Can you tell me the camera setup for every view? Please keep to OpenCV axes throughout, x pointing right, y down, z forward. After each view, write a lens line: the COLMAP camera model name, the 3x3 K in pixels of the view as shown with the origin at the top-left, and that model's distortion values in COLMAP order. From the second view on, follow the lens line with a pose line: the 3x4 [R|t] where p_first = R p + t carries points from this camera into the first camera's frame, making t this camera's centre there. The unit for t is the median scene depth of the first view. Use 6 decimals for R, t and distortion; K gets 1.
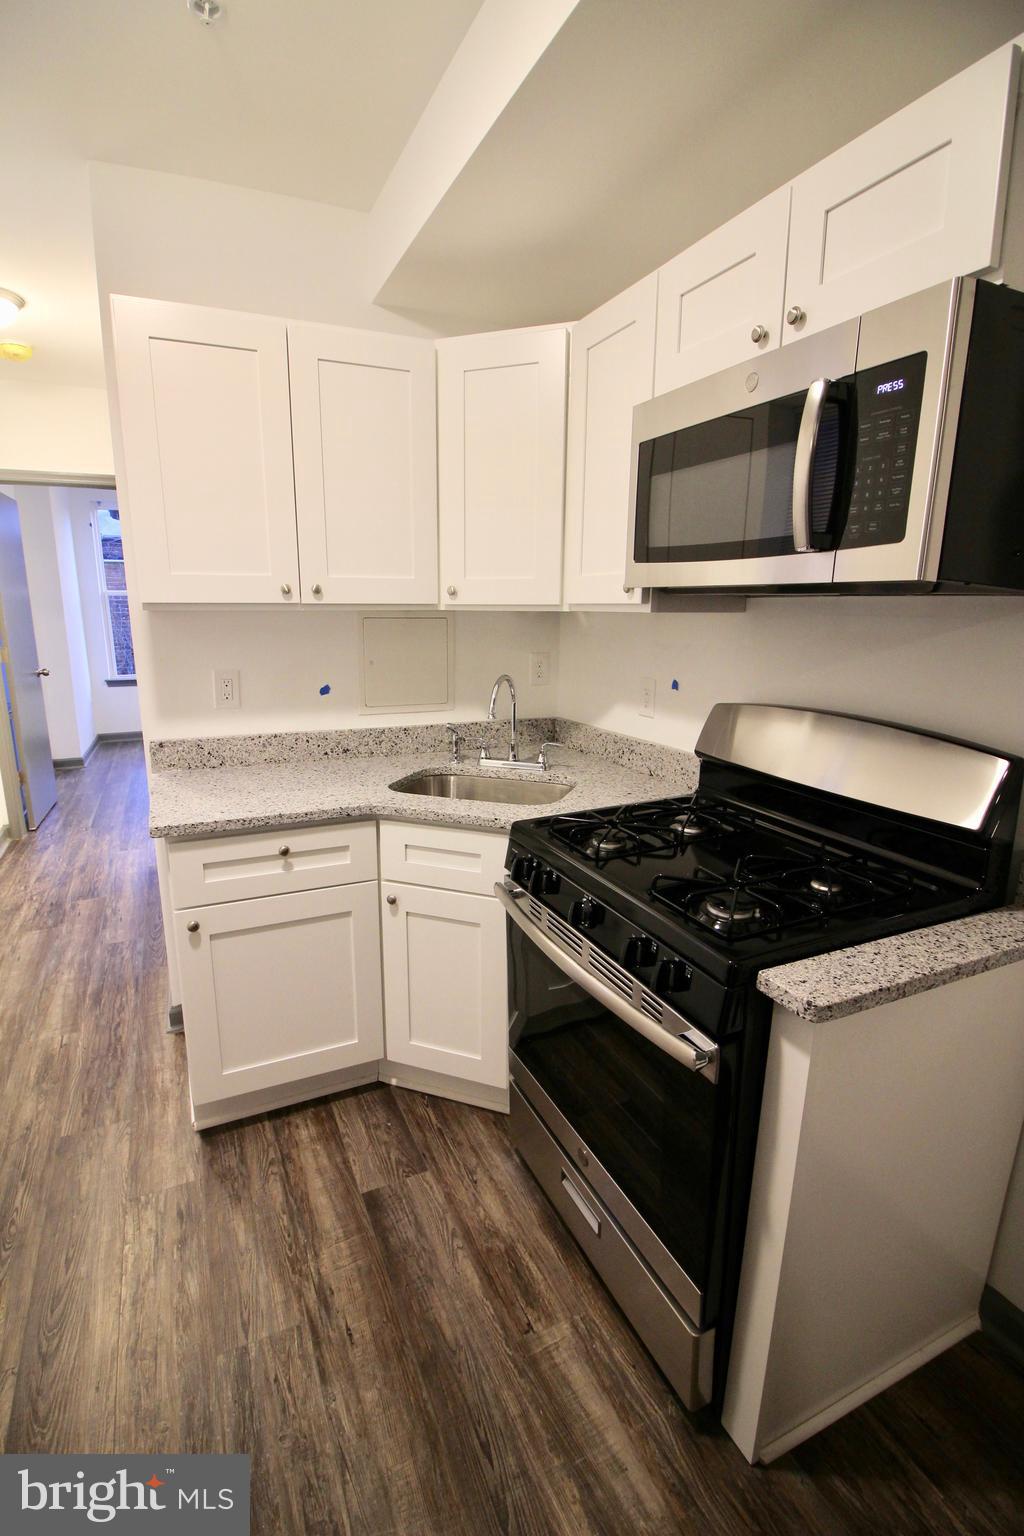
lens RADIAL K [[725.3, 0, 497.8], [0, 725.3, 775.2], [0, 0, 1]] dist [-0.002028, -0.010829]
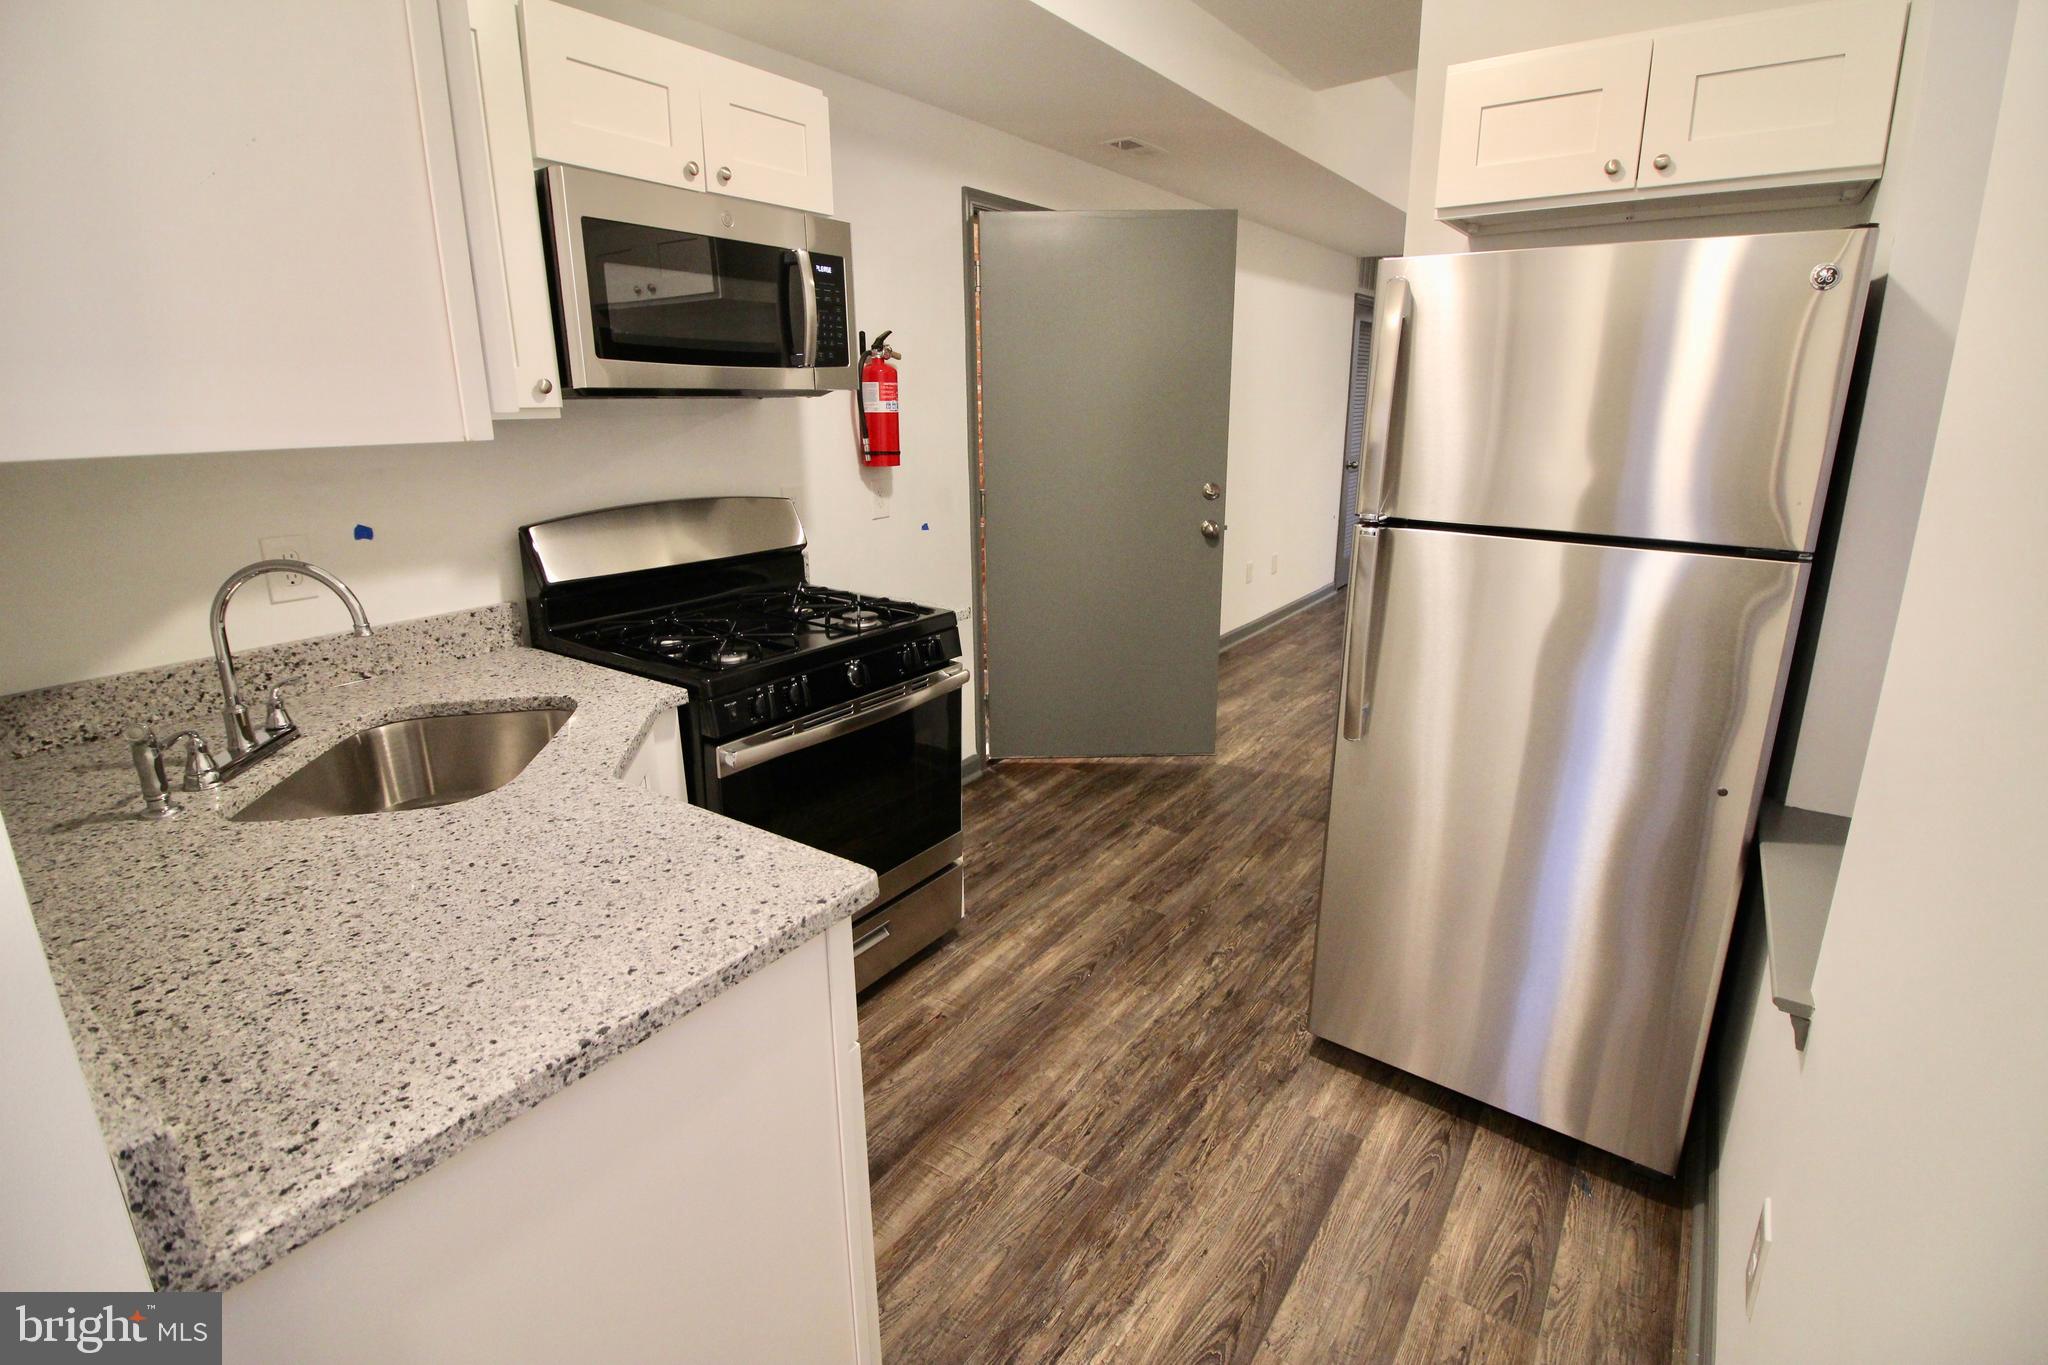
lens RADIAL K [[941.7, 0, 1019.3], [0, 941.7, 646.4], [0, 0, 1]] dist [-0.001769, -0.011246]
pose [[-0.502882, -0.213804, 0.837495, -1.169980], [0.209154, 0.910030, 0.357910, -0.308611], [-0.838668, 0.355152, -0.412920, 1.294050]]
